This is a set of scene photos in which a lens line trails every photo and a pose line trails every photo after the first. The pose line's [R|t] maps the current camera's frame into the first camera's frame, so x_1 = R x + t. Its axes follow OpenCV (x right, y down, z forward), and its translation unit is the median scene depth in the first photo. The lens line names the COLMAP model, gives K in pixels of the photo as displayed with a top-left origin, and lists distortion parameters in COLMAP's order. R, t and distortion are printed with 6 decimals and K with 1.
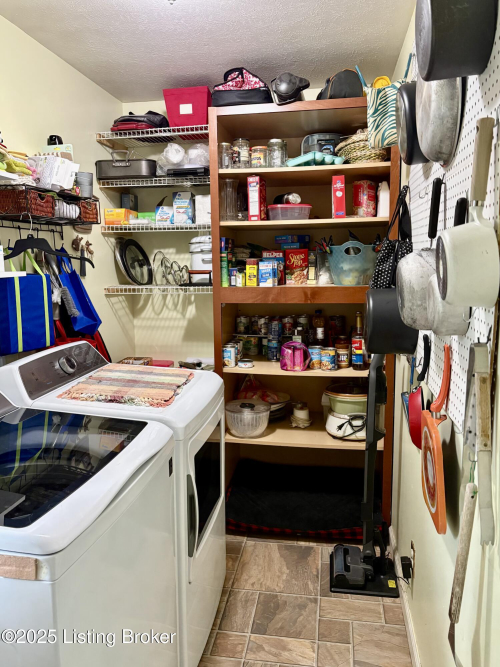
lens RADIAL K [[511.2, 0, 250.4], [0, 511.2, 332.8], [0, 0, 1]] dist [0.037283, -0.030909]
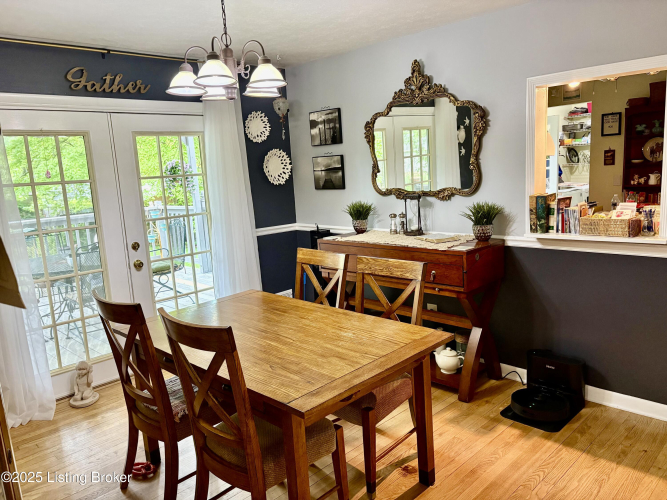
lens RADIAL K [[511.2, 0, 333.9], [0, 511.2, 250.1], [0, 0, 1]] dist [0.037283, -0.030909]
pose [[0.819968, 0.057603, -0.569503, 0.386425], [-0.042302, 0.998301, 0.040069, 0.361708], [0.570844, -0.008764, 0.821012, -2.341699]]
